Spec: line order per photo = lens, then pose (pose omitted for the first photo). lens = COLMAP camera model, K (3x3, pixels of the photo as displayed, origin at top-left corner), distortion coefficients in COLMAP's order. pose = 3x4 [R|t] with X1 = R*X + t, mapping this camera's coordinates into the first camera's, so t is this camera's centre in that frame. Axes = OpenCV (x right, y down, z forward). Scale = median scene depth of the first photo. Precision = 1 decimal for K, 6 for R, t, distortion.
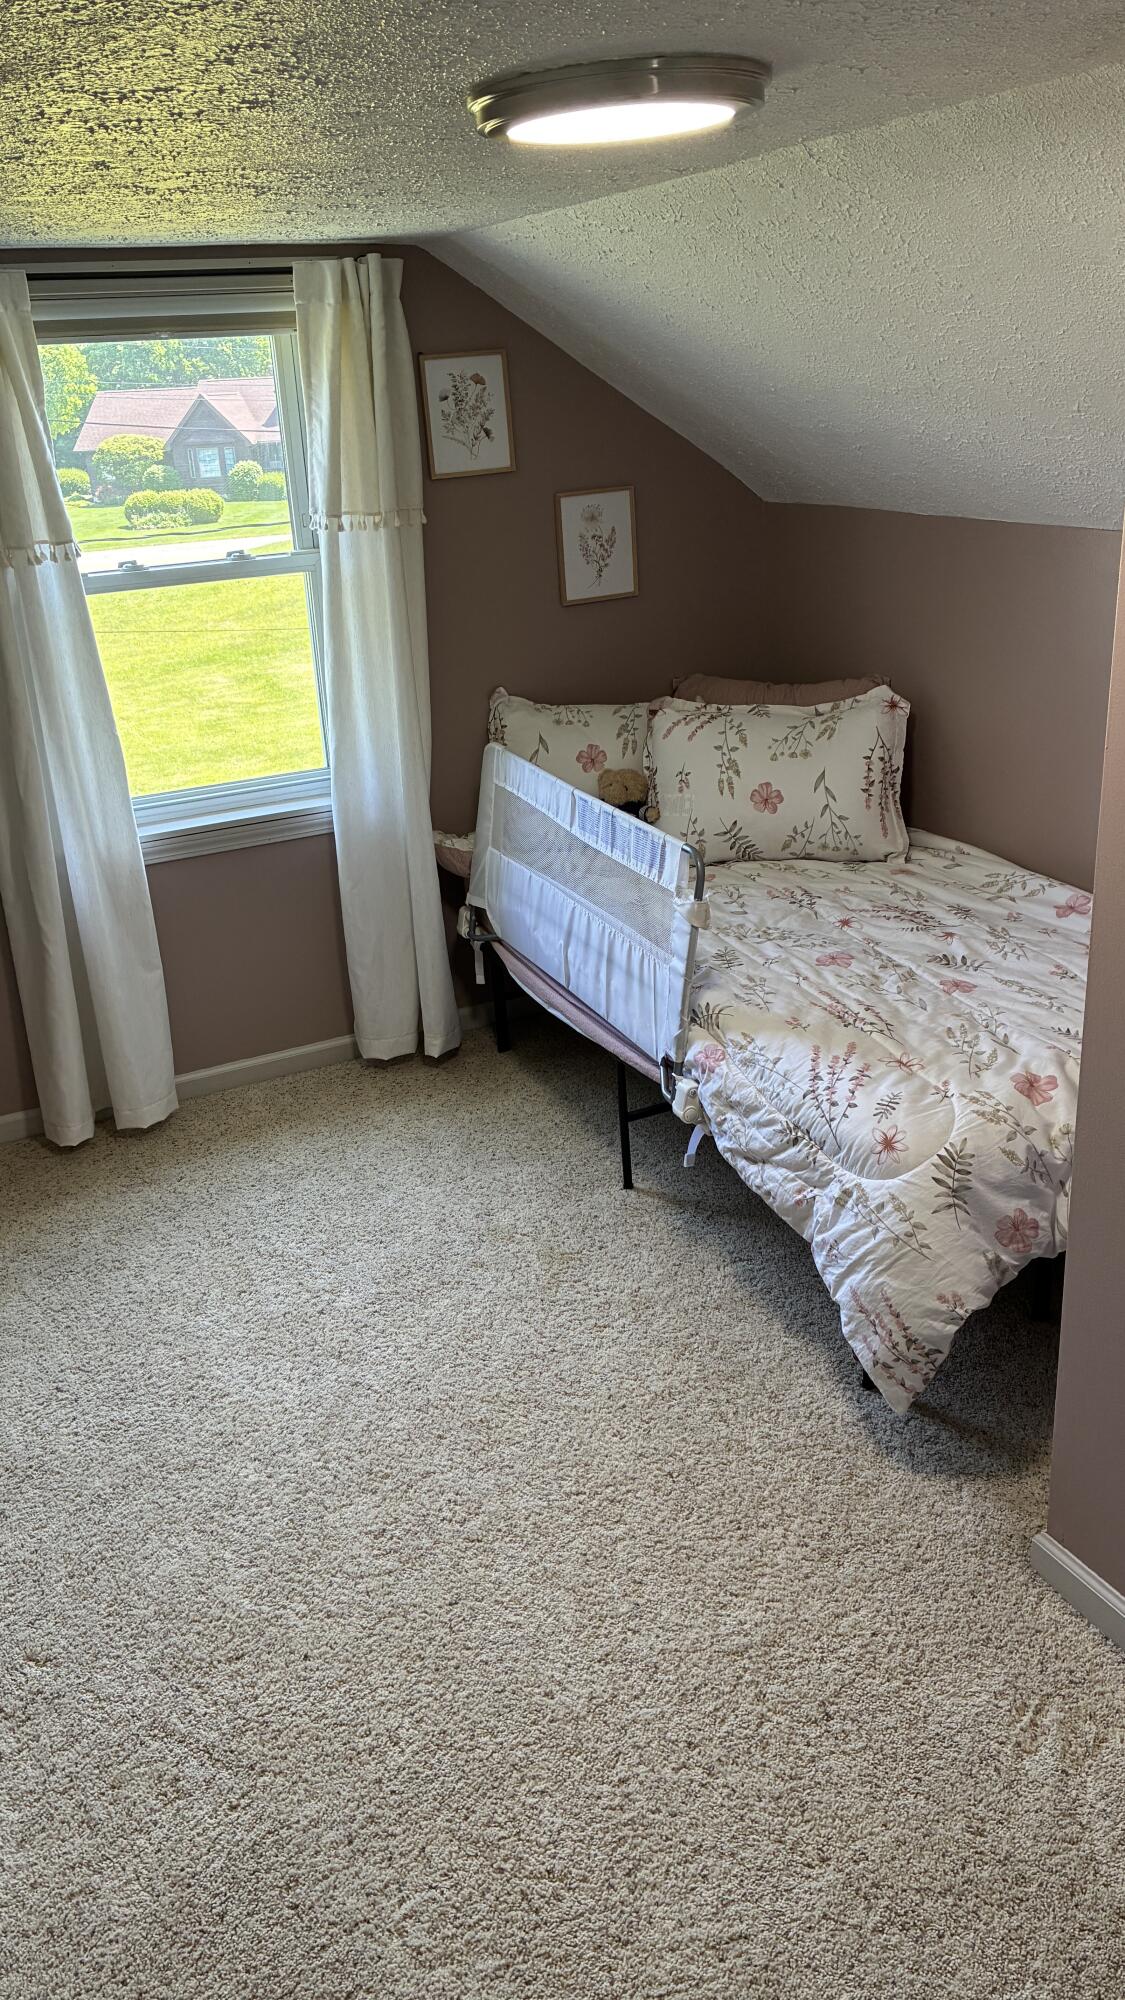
lens RADIAL K [[1515.0, 0, 544.6], [0, 1515.0, 994.9], [0, 0, 1]] dist [0.033583, -0.022776]
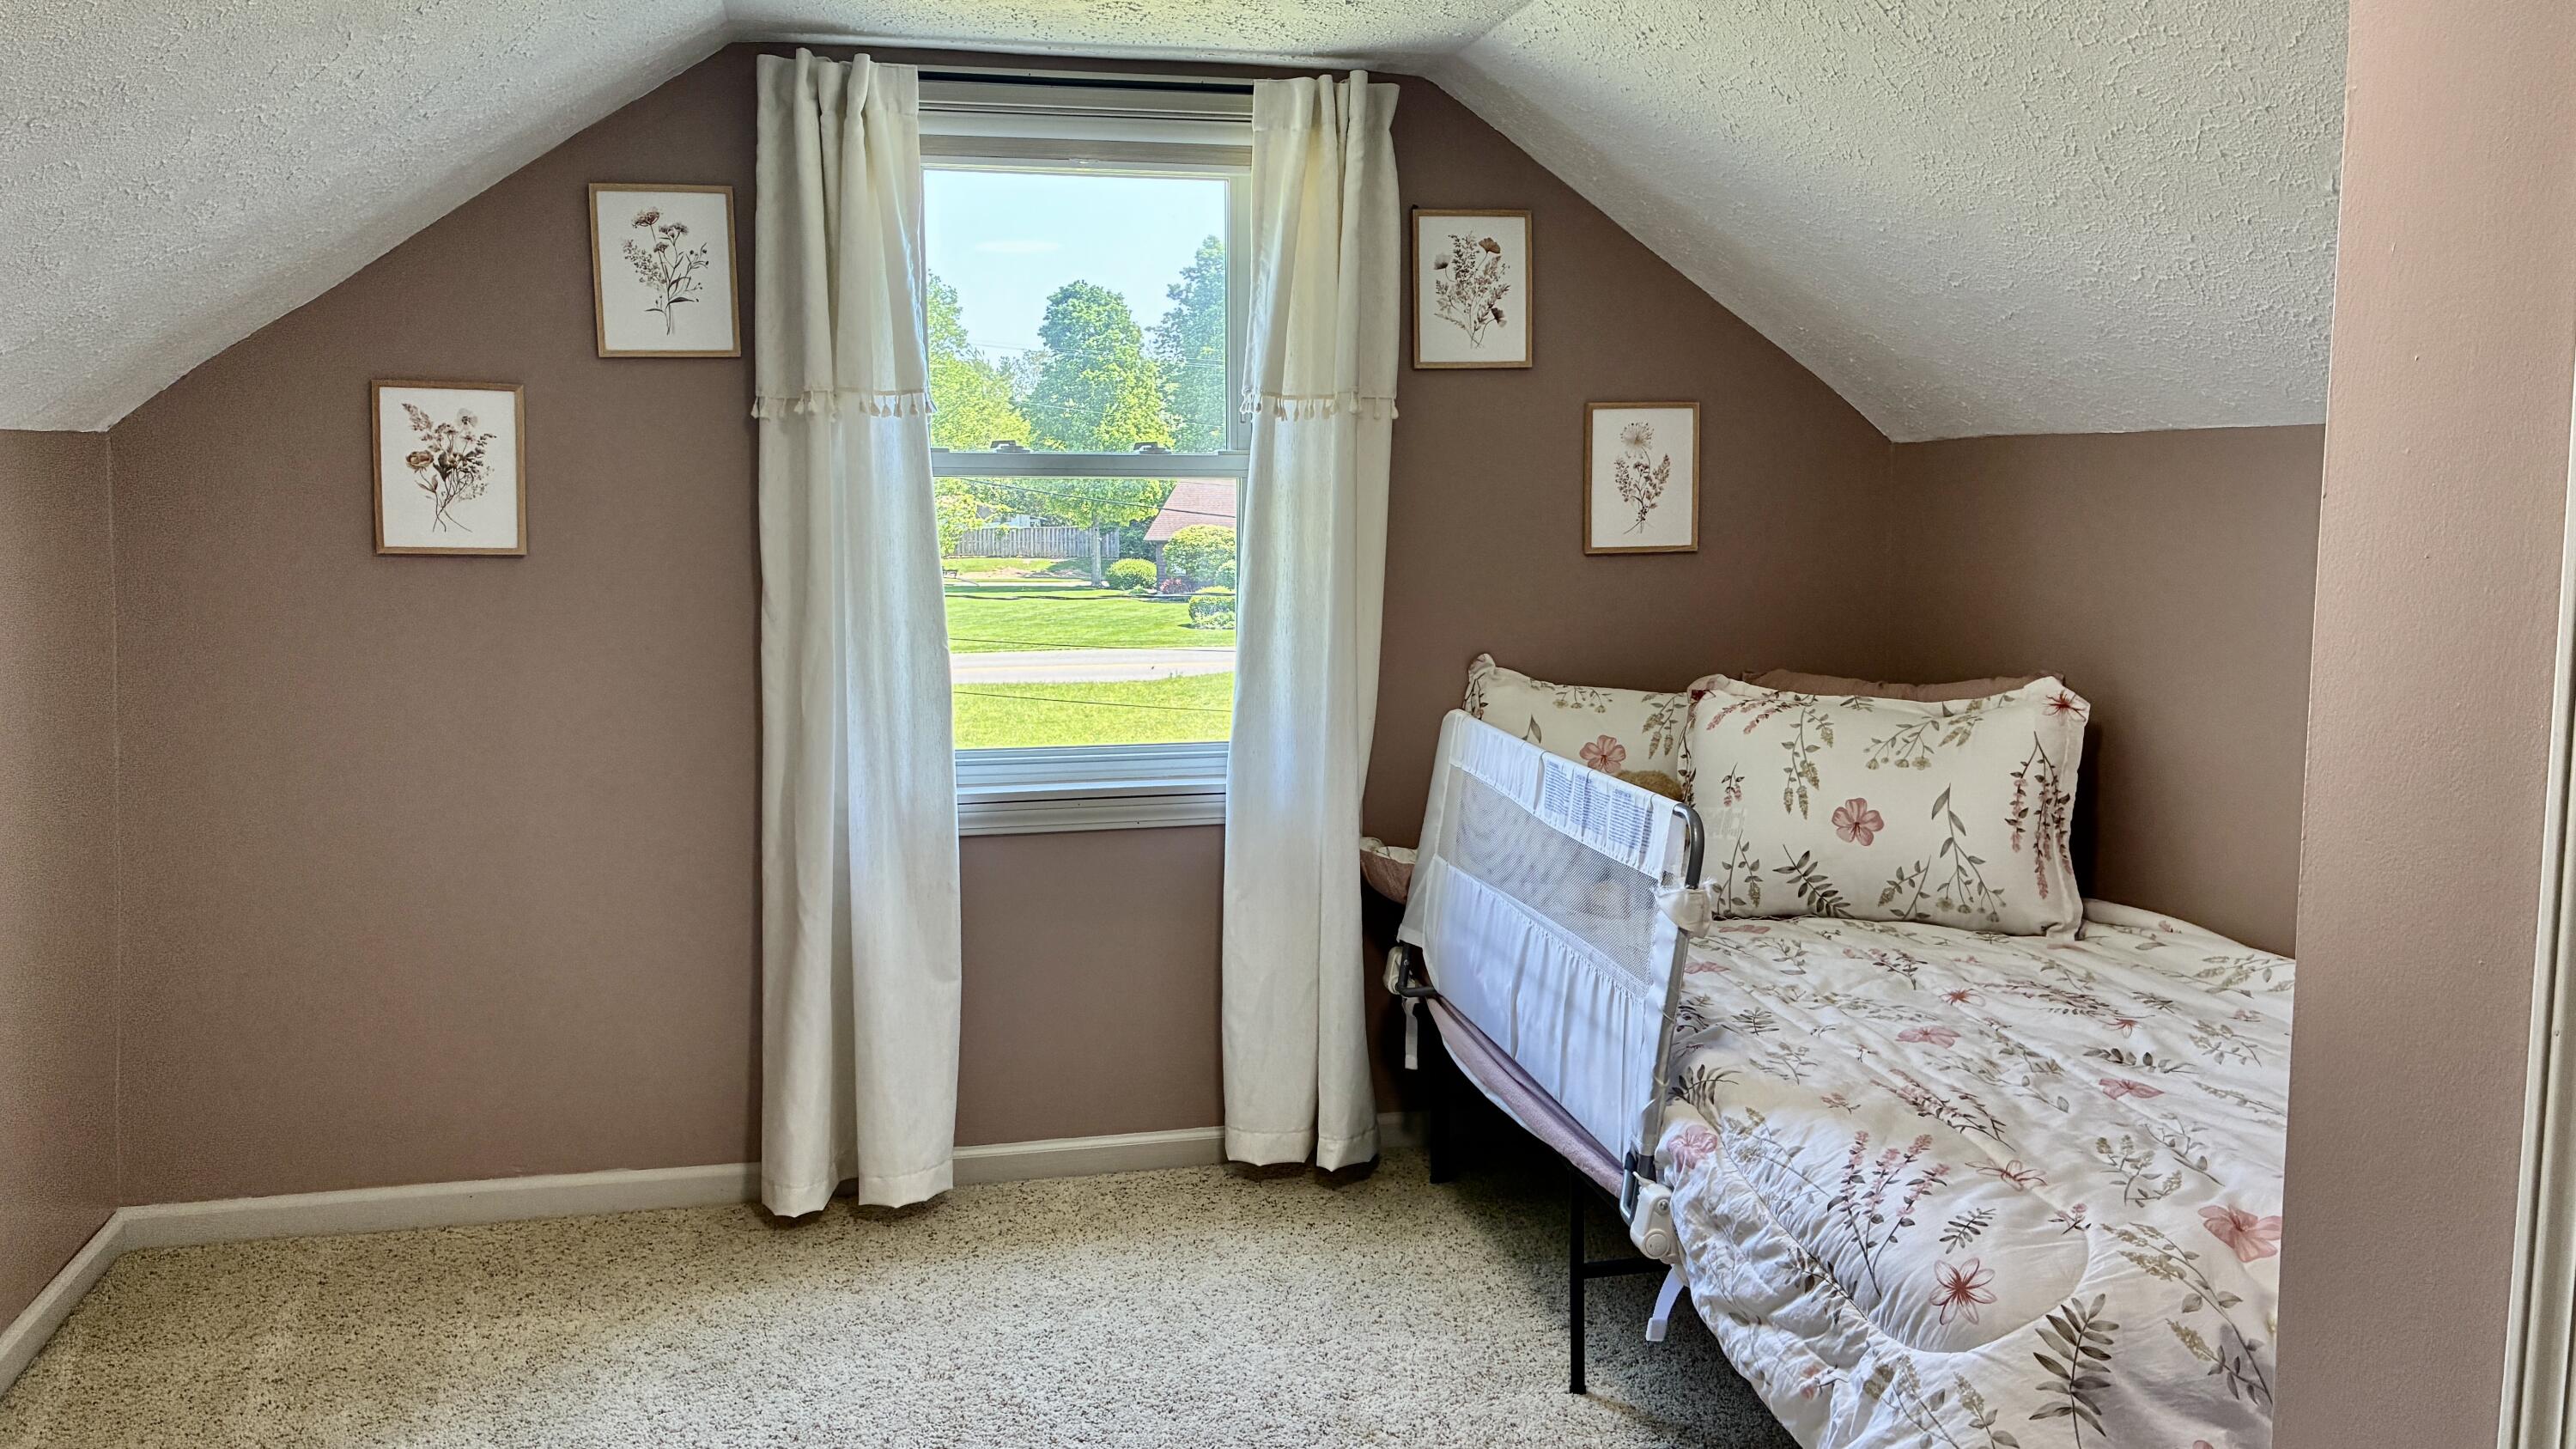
lens RADIAL K [[1951.6, 0, 1282.8], [0, 1951.6, 722.1], [0, 0, 1]] dist [0.033583, -0.022776]
pose [[0.974499, 0.080760, -0.209353, 0.078237], [-0.133213, 0.959002, -0.250140, 0.076212], [0.180569, 0.271650, 0.945305, 0.135235]]
